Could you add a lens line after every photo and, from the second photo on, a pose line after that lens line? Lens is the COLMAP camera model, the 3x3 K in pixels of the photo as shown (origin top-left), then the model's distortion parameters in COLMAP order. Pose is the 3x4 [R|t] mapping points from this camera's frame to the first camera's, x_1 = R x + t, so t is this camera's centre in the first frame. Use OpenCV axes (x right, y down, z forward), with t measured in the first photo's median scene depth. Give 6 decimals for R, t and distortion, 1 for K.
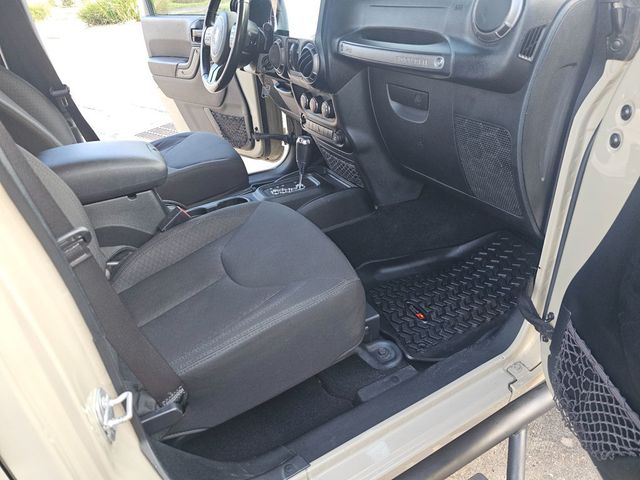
lens RADIAL K [[423.6, 0, 320.0], [0, 423.6, 240.0], [0, 0, 1]] dist [0.062953, -0.082777]
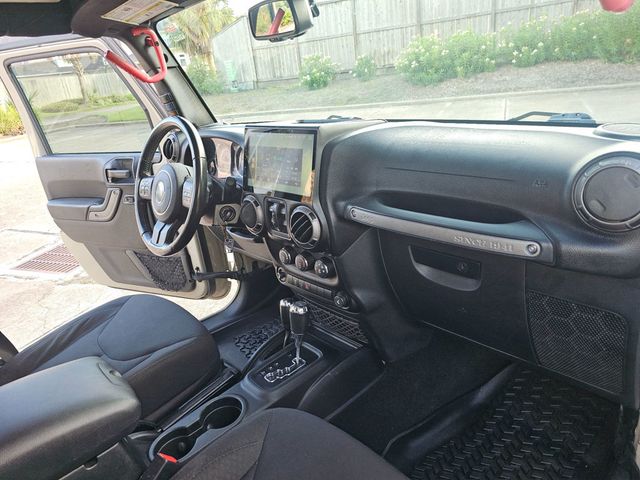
lens RADIAL K [[423.6, 0, 320.0], [0, 423.6, 240.0], [0, 0, 1]] dist [0.062953, -0.082777]
pose [[0.963018, -0.139768, 0.230349, -0.152413], [0.179896, 0.969998, -0.163527, -0.199350], [-0.200582, 0.198919, 0.959270, 0.165556]]
